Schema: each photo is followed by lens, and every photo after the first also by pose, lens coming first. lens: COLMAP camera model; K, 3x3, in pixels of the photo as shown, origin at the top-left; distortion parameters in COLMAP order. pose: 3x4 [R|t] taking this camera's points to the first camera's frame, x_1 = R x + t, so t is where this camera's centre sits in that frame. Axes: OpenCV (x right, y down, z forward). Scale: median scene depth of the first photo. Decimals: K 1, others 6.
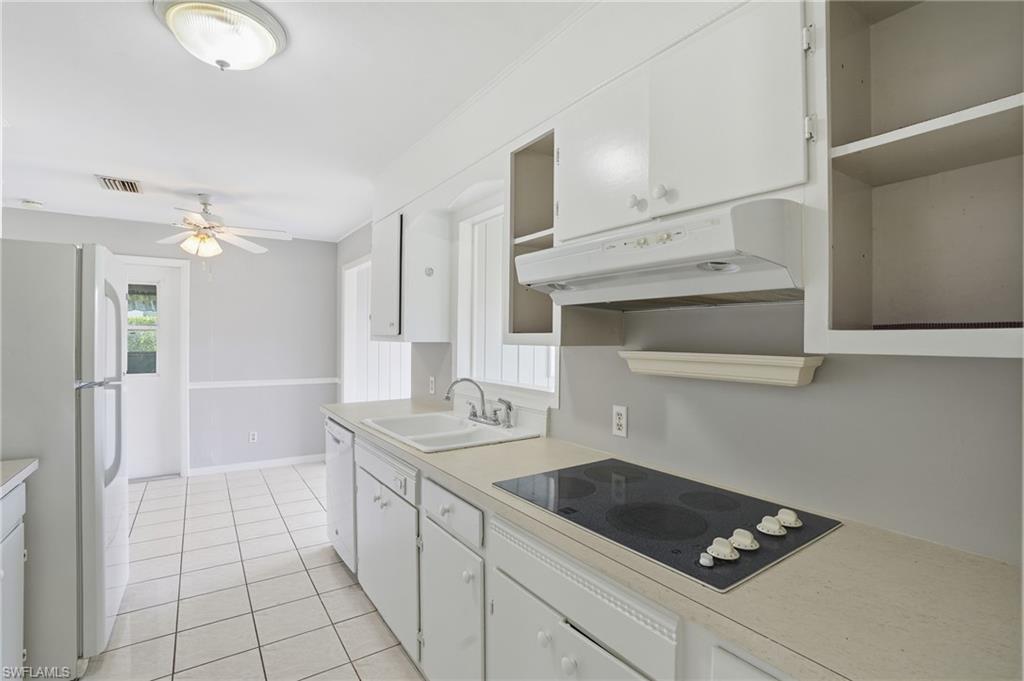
lens RADIAL K [[480.3, 0, 505.4], [0, 480.3, 340.1], [0, 0, 1]] dist [-0.047595, 0.011949]
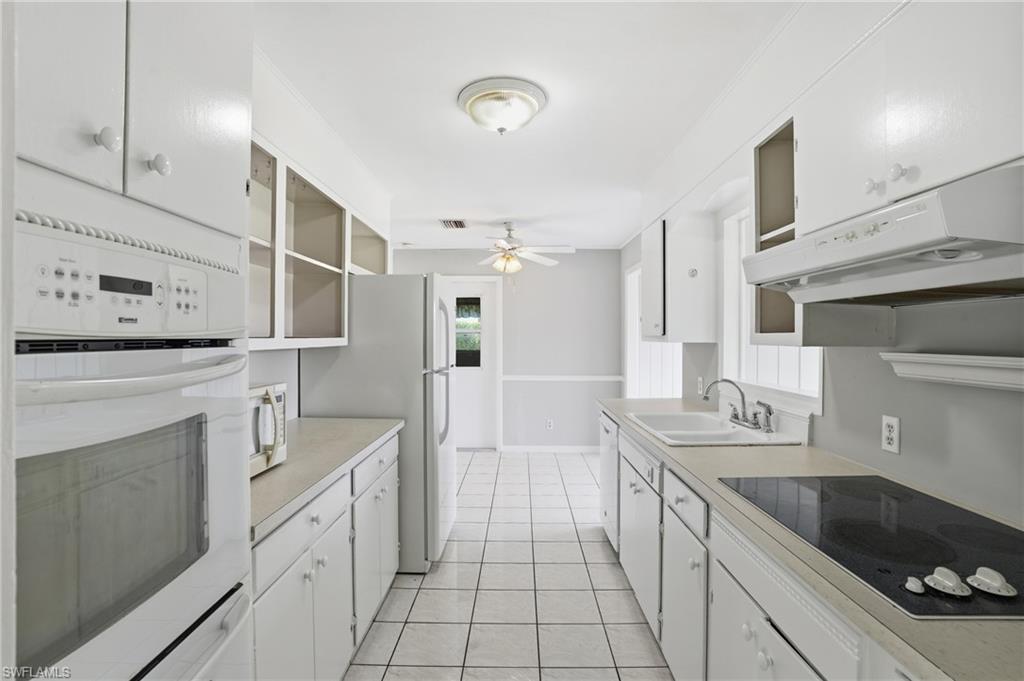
lens RADIAL K [[480.3, 0, 503.3], [0, 480.3, 340.6], [0, 0, 1]] dist [-0.047595, 0.011949]
pose [[0.819665, -0.000424, -0.572842, 0.124435], [0.000437, 1.000000, -0.000115, 0.000620], [0.572842, -0.000156, 0.819666, -0.071933]]
